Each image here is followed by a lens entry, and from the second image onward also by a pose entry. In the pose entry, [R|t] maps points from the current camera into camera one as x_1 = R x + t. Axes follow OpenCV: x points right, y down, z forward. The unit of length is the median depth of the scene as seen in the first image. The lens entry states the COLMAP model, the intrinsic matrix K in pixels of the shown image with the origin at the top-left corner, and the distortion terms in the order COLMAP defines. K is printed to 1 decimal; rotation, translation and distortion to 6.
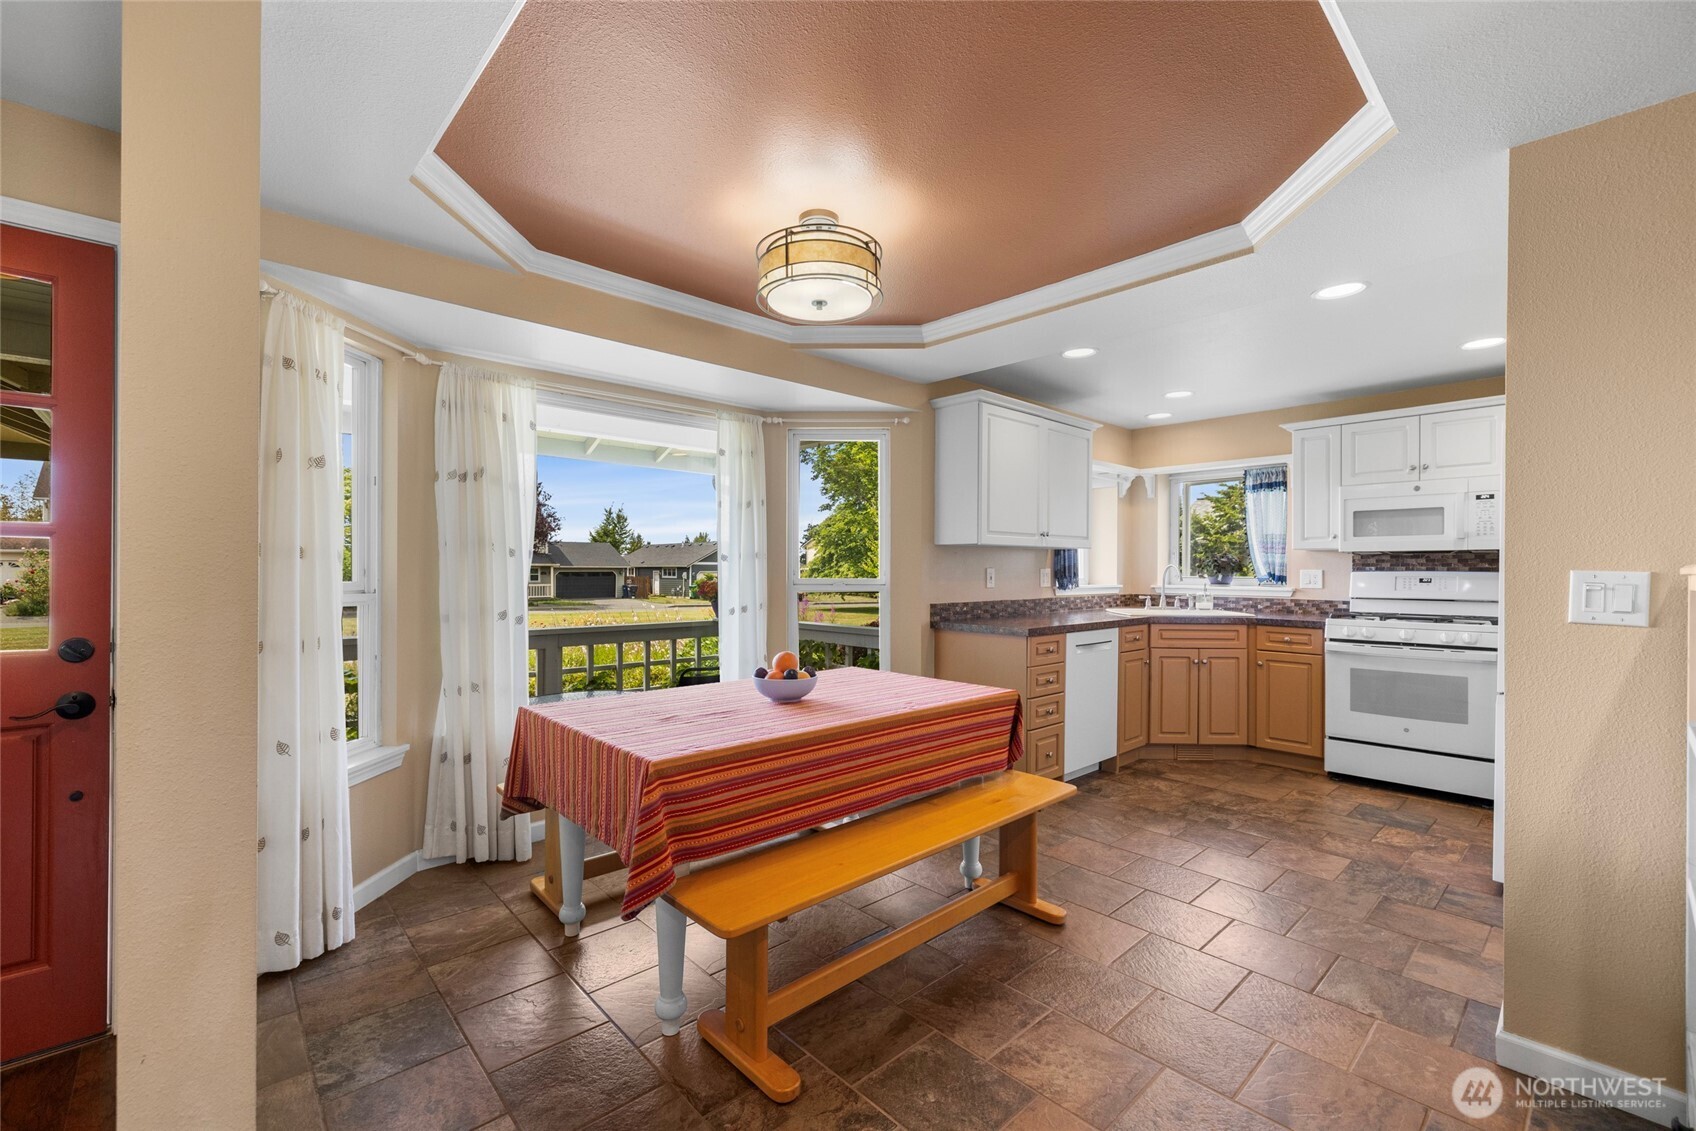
lens RADIAL K [[716.9, 0, 844.5], [0, 716.9, 568.8], [0, 0, 1]] dist [0.002427, 0.000239]
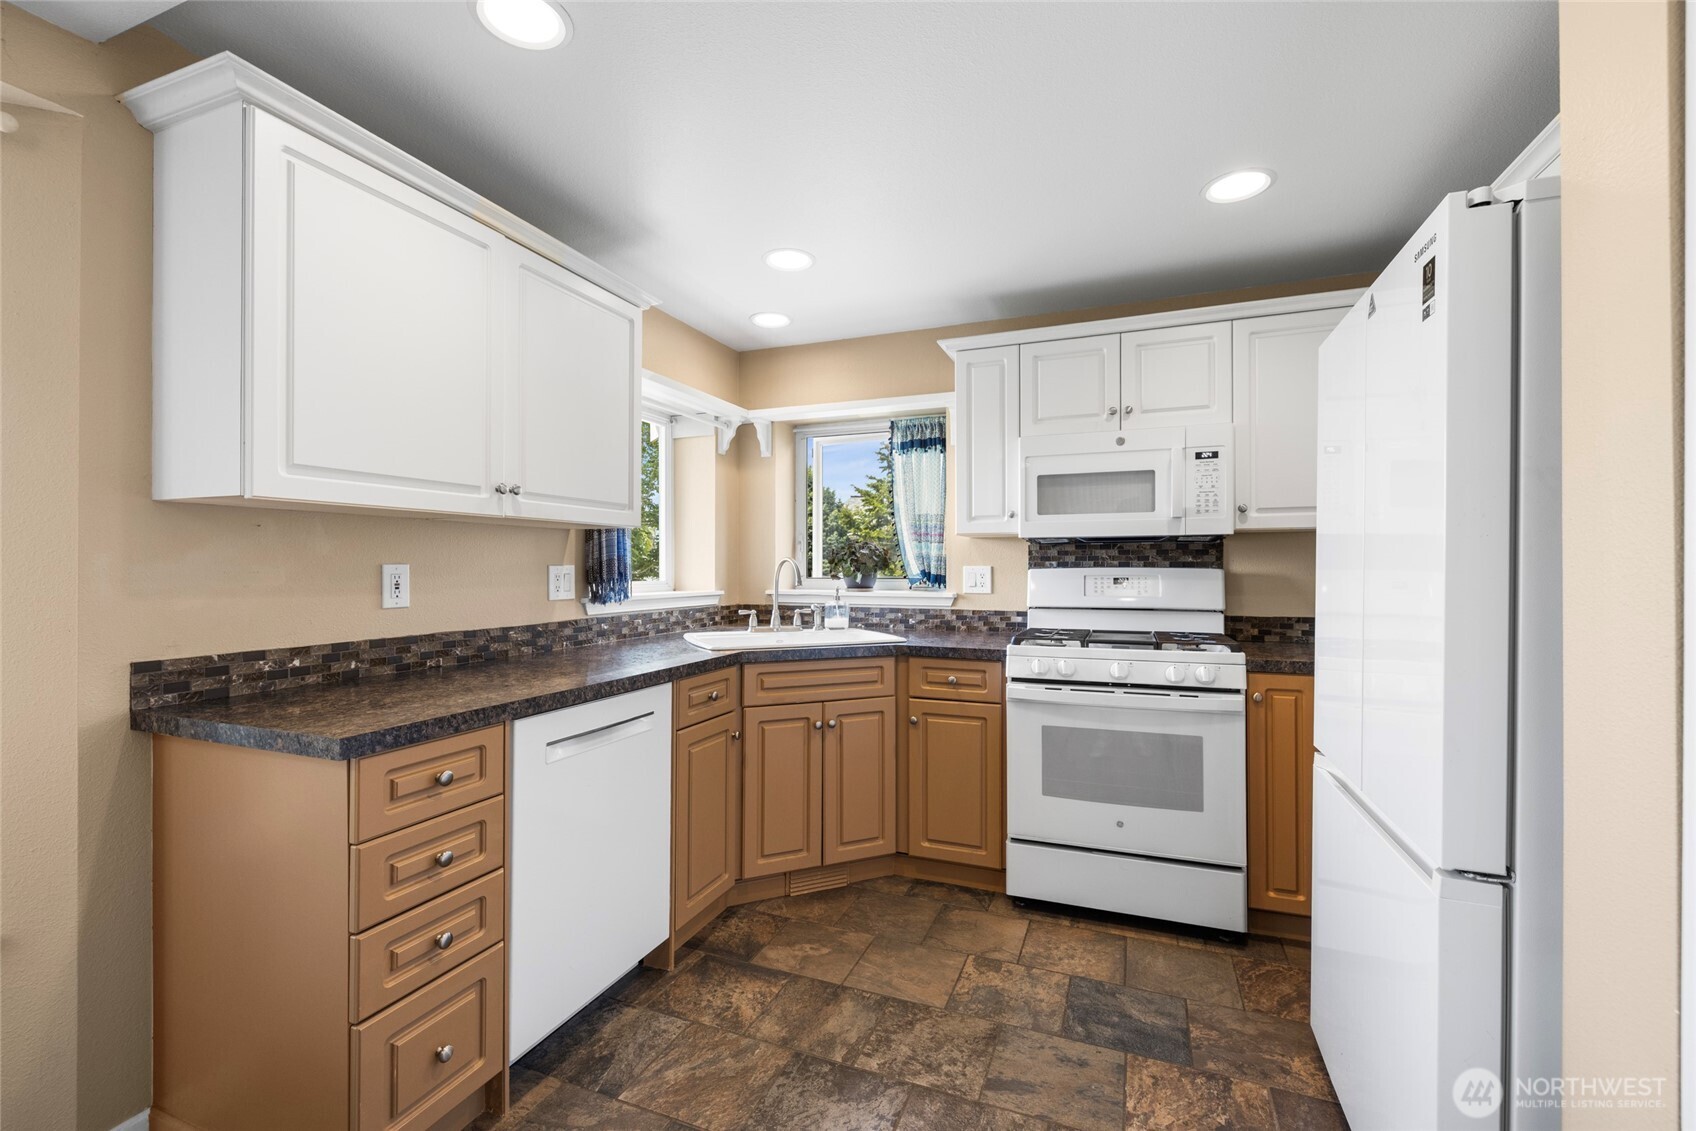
lens RADIAL K [[723.6, 0, 843.7], [0, 723.6, 565.5], [0, 0, 1]] dist [-0.000438, 0.000049]
pose [[0.904204, -0.002389, 0.427095, 0.259839], [0.003167, 0.999994, -0.001112, 0.001362], [-0.427090, 0.002358, 0.904206, 0.463644]]
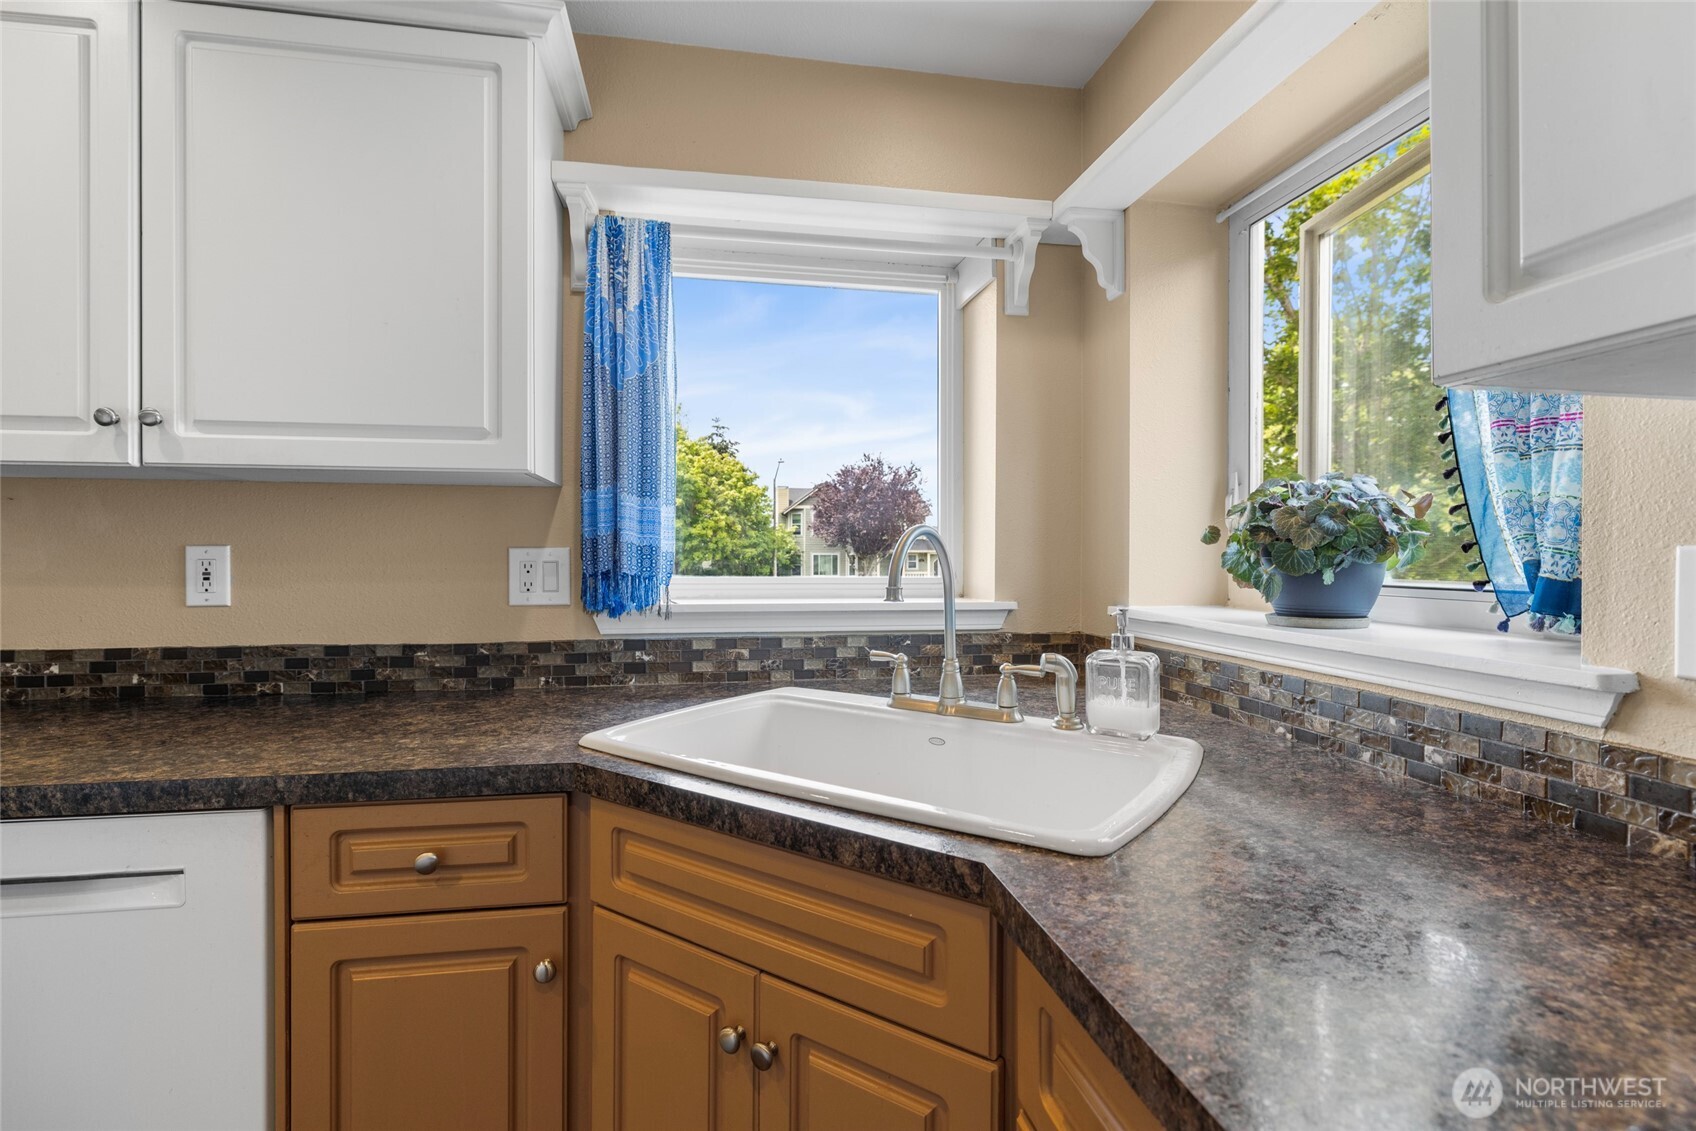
lens RADIAL K [[788.9, 0, 841.9], [0, 788.9, 558.1], [0, 0, 1]] dist [-0.003555, -0.000624]
pose [[0.837709, 0.001098, -0.546116, 0.628107], [0.000548, 0.999996, 0.002851, 0.003895], [0.546117, -0.002688, 0.837705, 0.846050]]
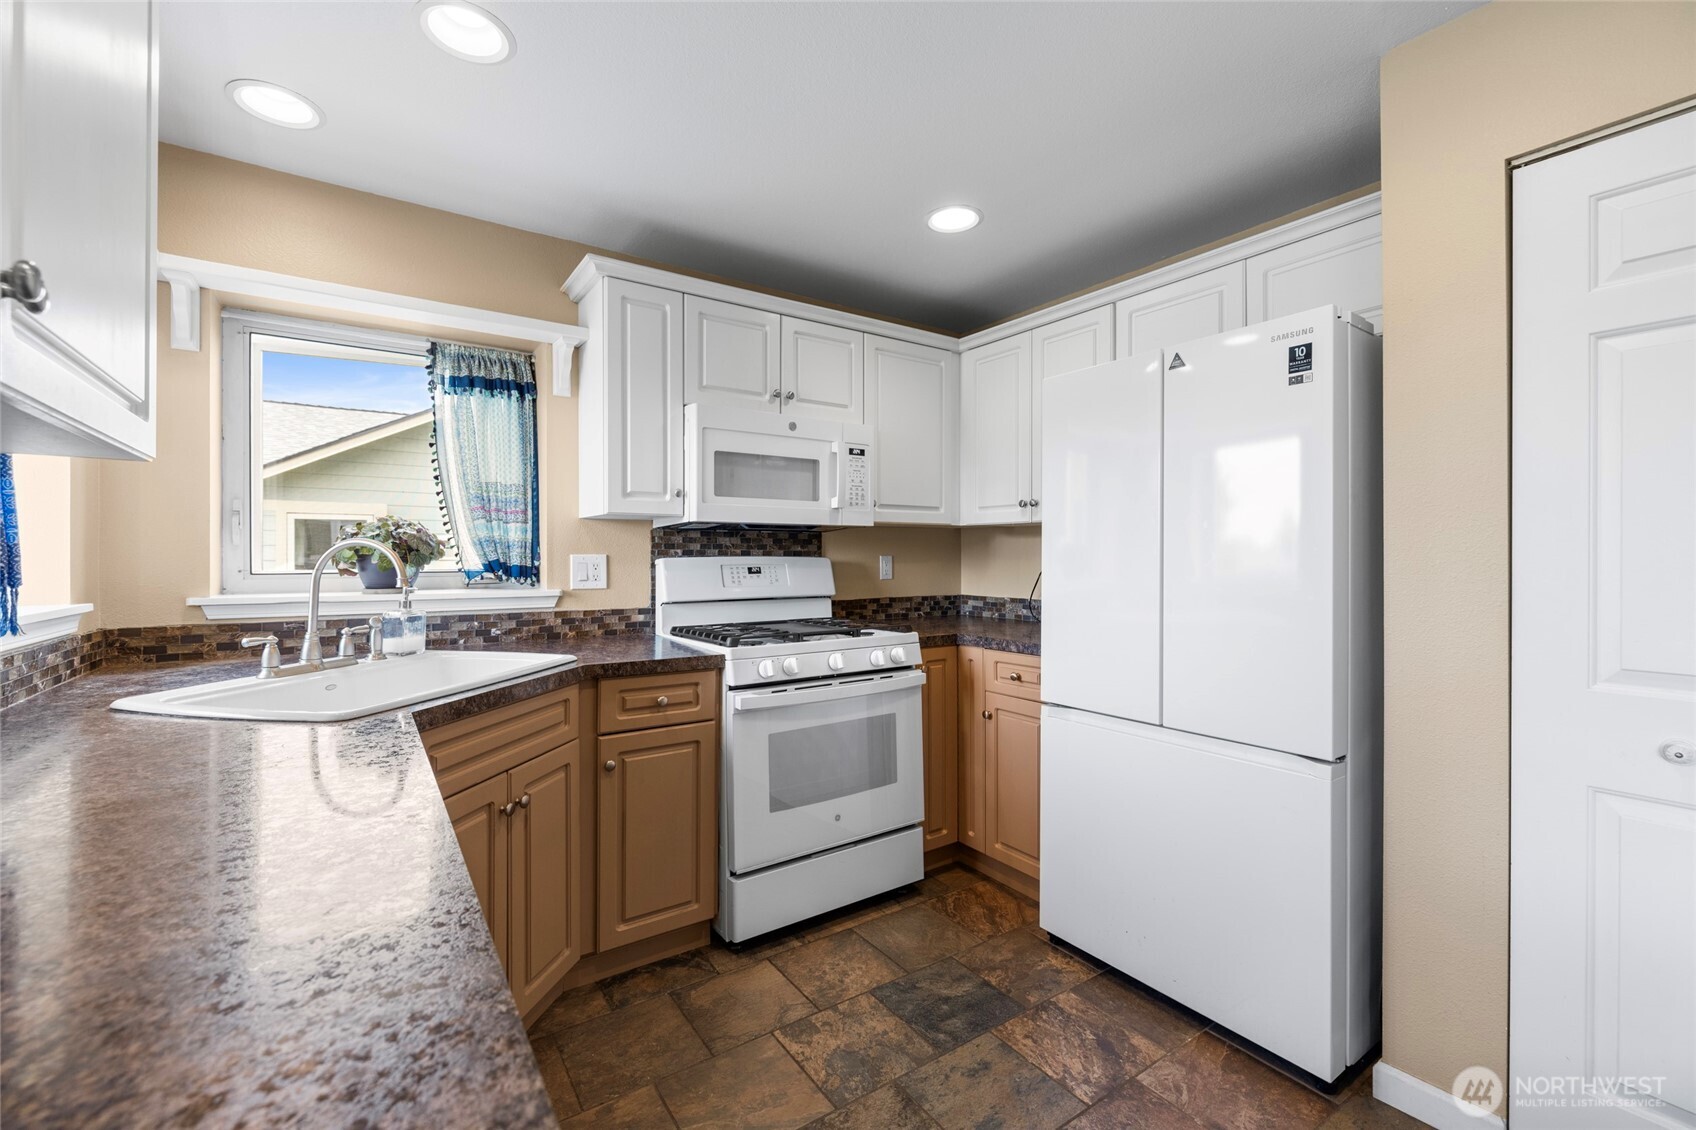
lens RADIAL K [[711.5, 0, 843.9], [0, 711.5, 556.5], [0, 0, 1]] dist [-0.001480, -0.000441]
pose [[0.146630, -0.003645, 0.989185, 0.162399], [0.000060, 0.999993, 0.003676, 0.001103], [-0.989191, -0.000479, 0.146629, 0.782432]]
